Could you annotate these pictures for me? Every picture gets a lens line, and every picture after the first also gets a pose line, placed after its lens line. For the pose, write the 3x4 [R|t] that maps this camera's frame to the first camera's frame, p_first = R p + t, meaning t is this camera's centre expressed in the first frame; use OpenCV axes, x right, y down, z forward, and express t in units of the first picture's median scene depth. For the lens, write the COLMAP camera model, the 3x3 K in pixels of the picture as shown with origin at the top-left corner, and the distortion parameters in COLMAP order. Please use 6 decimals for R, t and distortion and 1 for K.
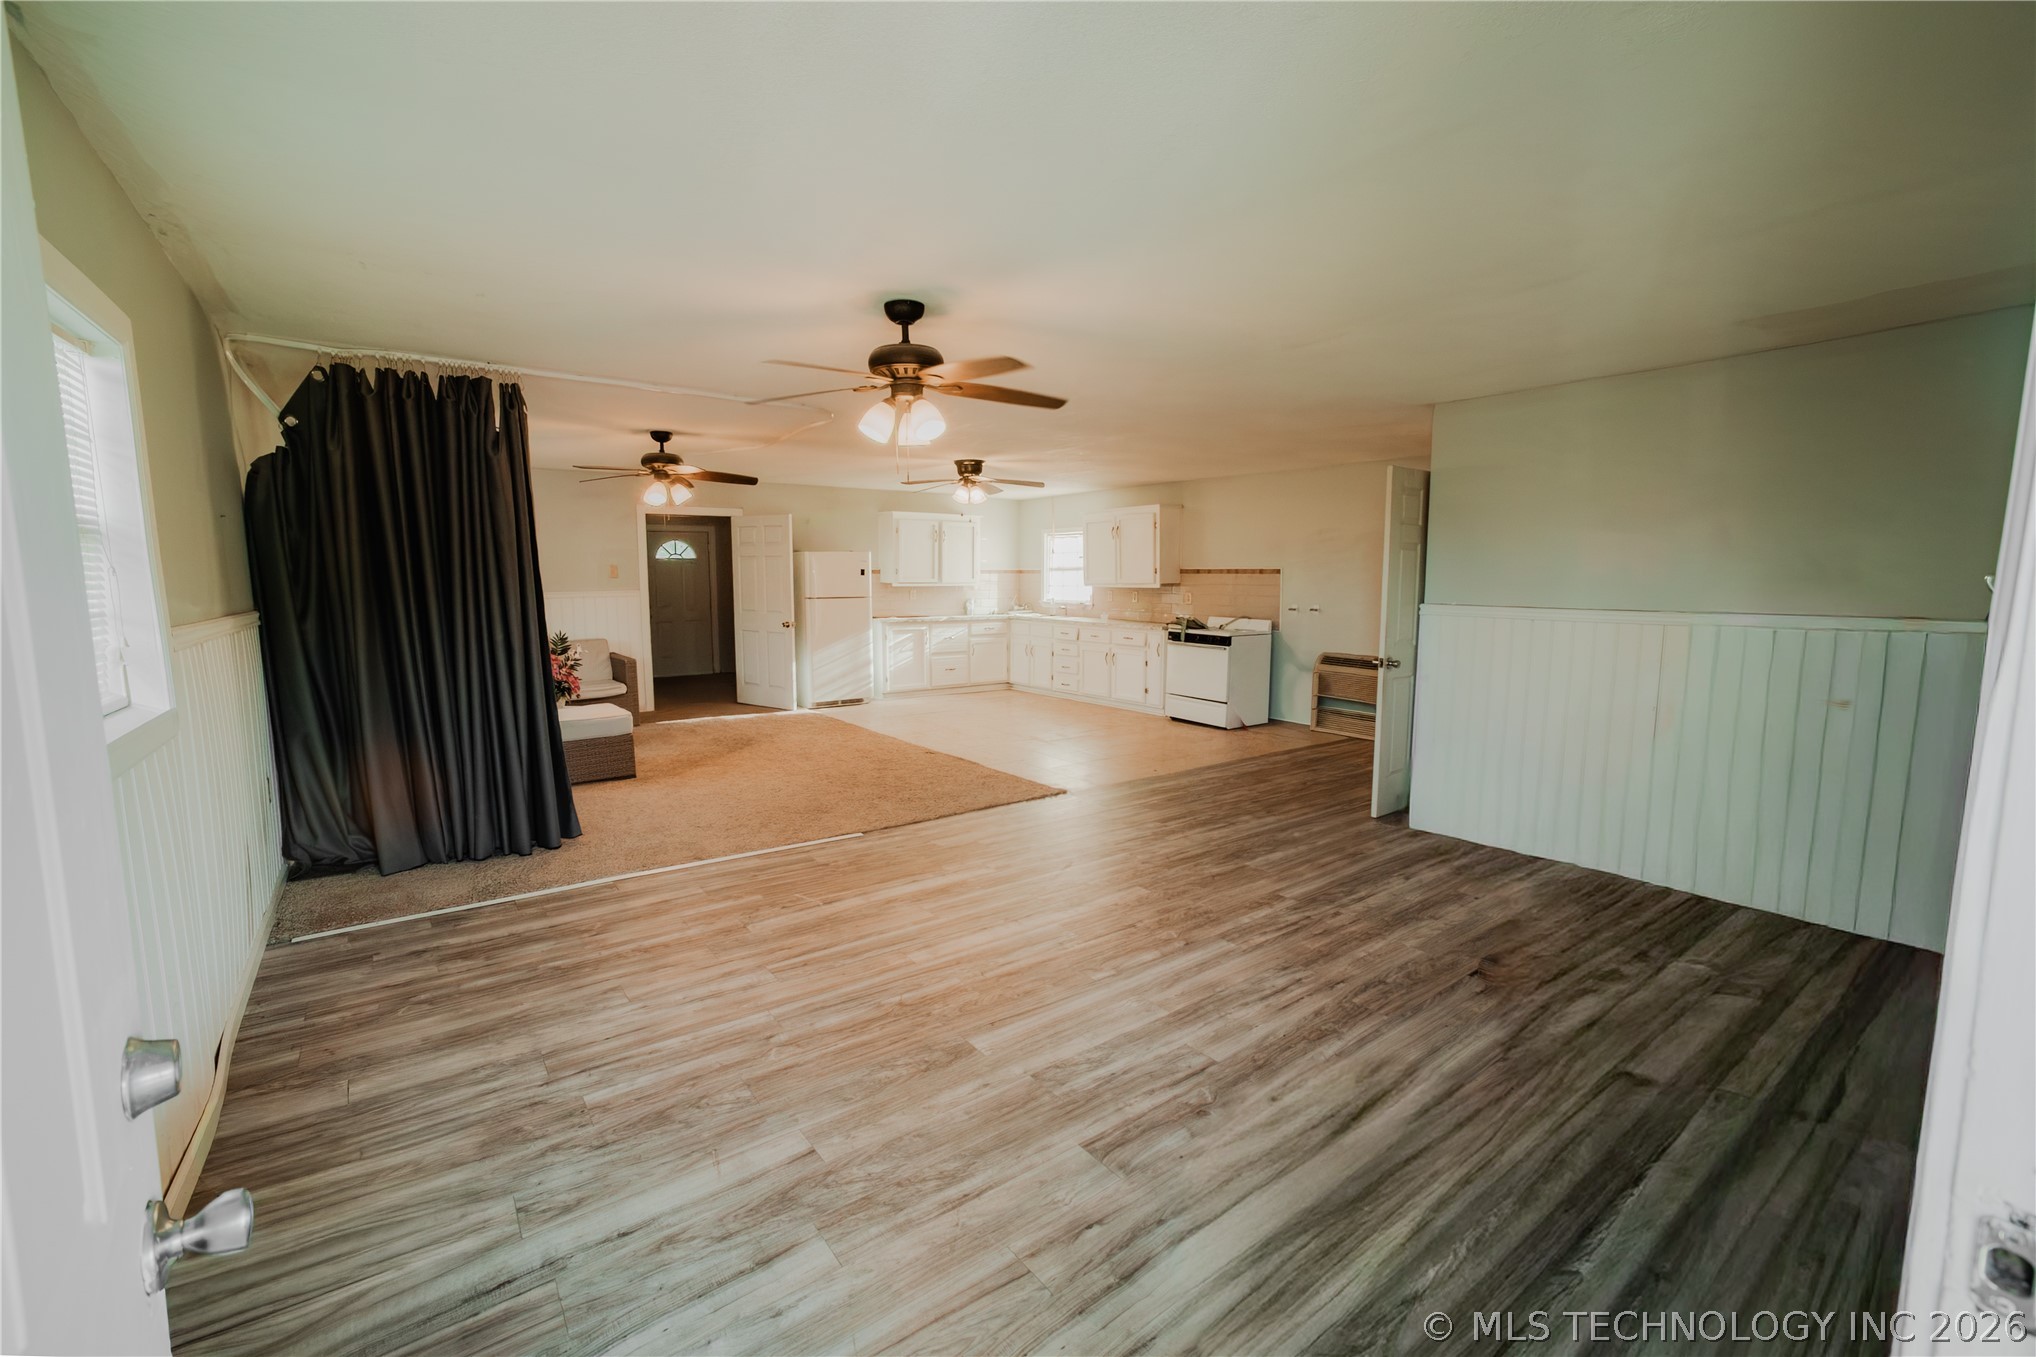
lens RADIAL K [[814.9, 0, 1021.2], [0, 814.9, 682.1], [0, 0, 1]] dist [-0.054719, 0.022810]
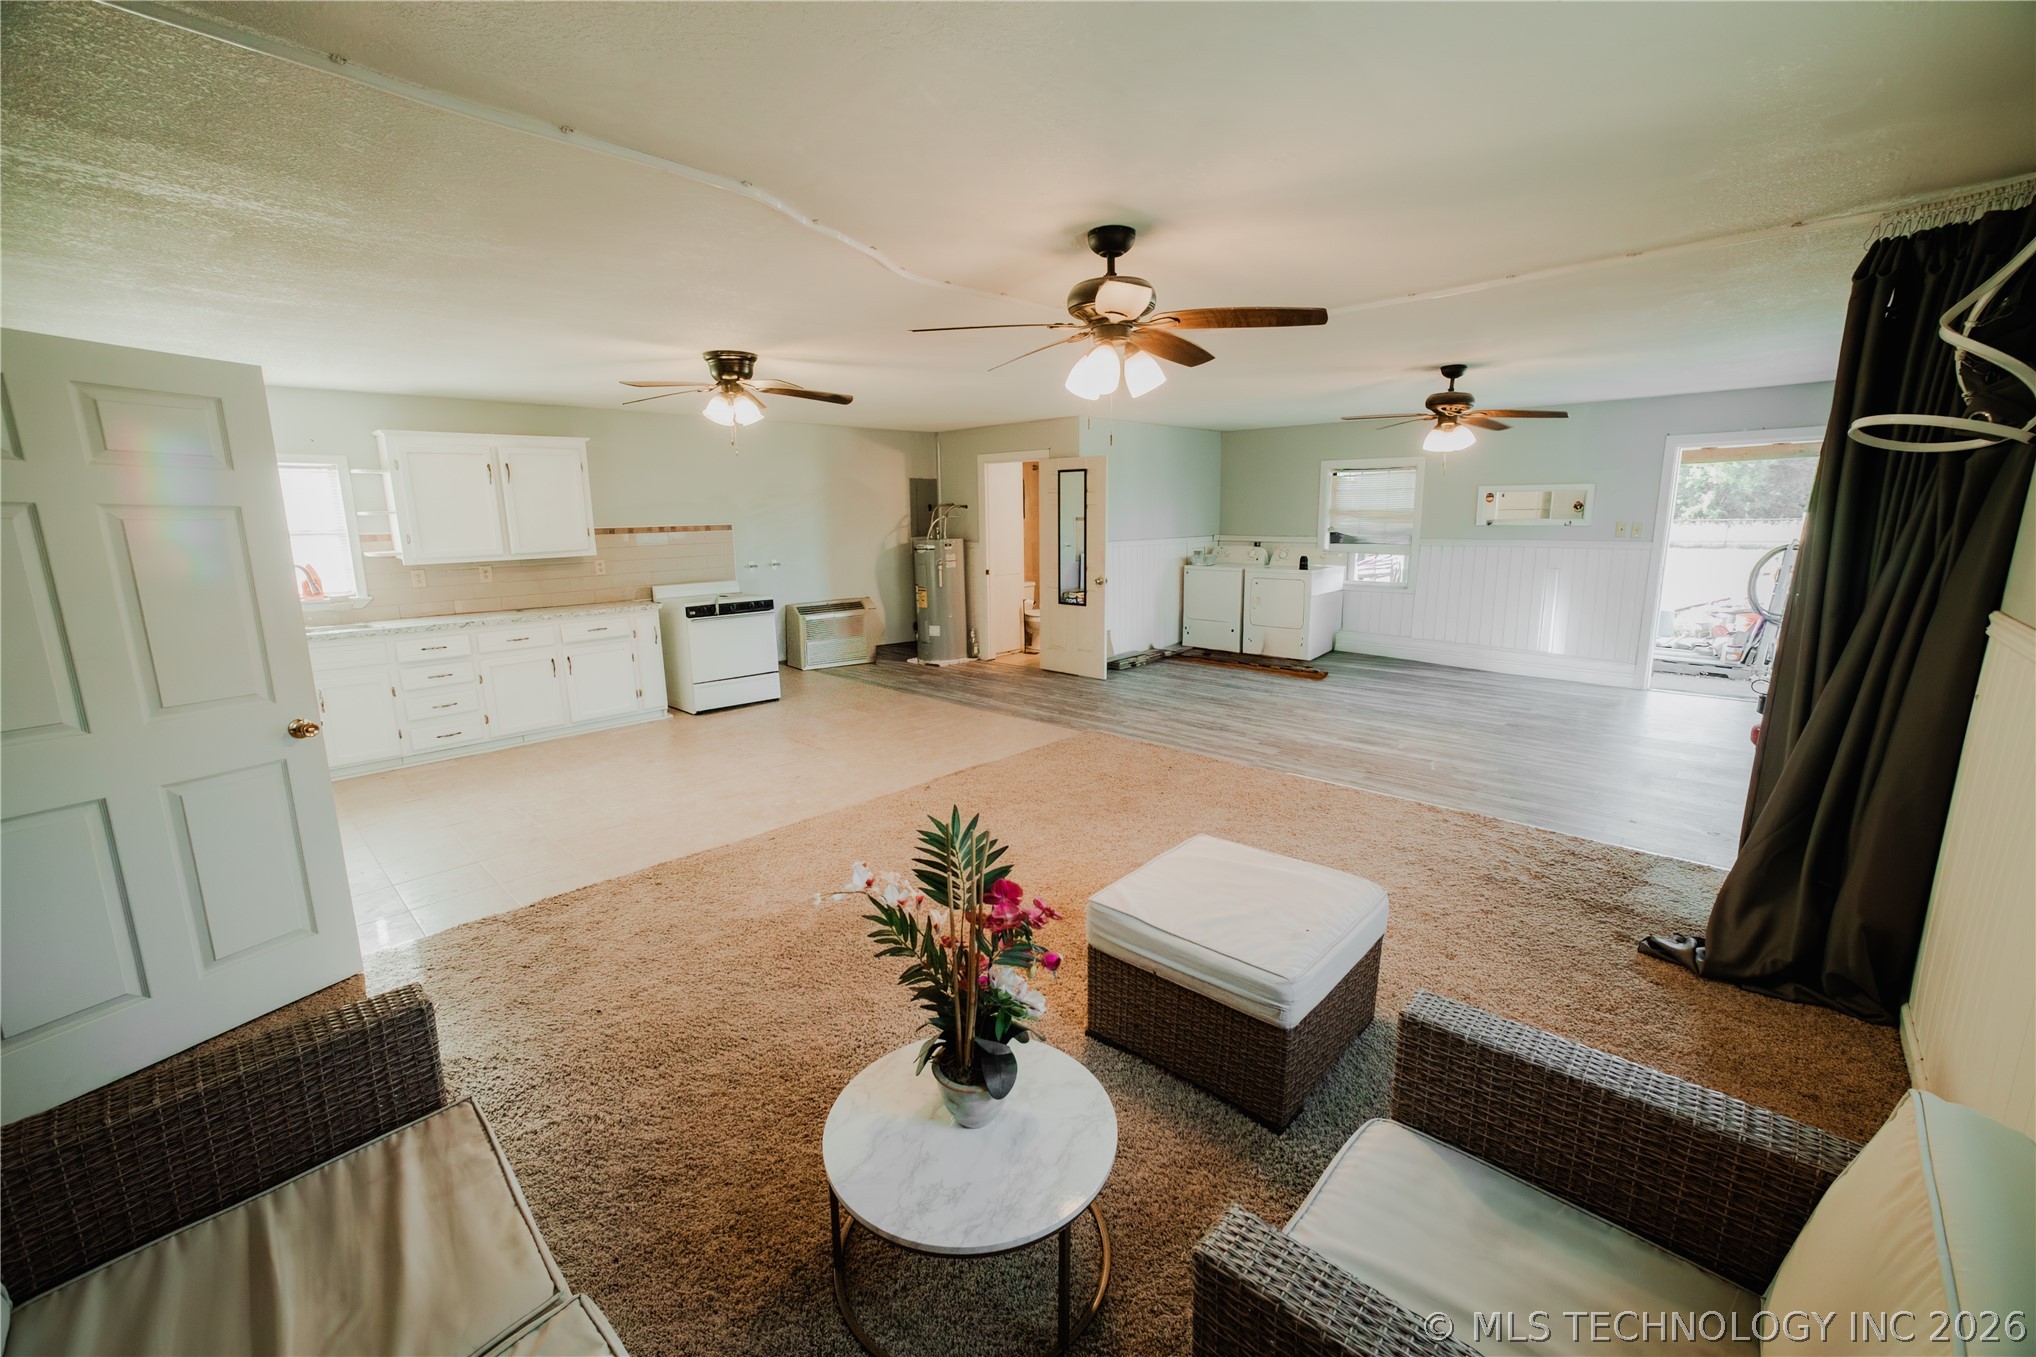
lens RADIAL K [[814.9, 0, 1021.2], [0, 814.9, 682.1], [0, 0, 1]] dist [-0.054719, 0.022810]
pose [[-0.143704, -0.195339, 0.970150, -1.299525], [0.136583, 0.967029, 0.214942, -0.236031], [-0.980150, 0.163394, -0.112286, 1.601569]]
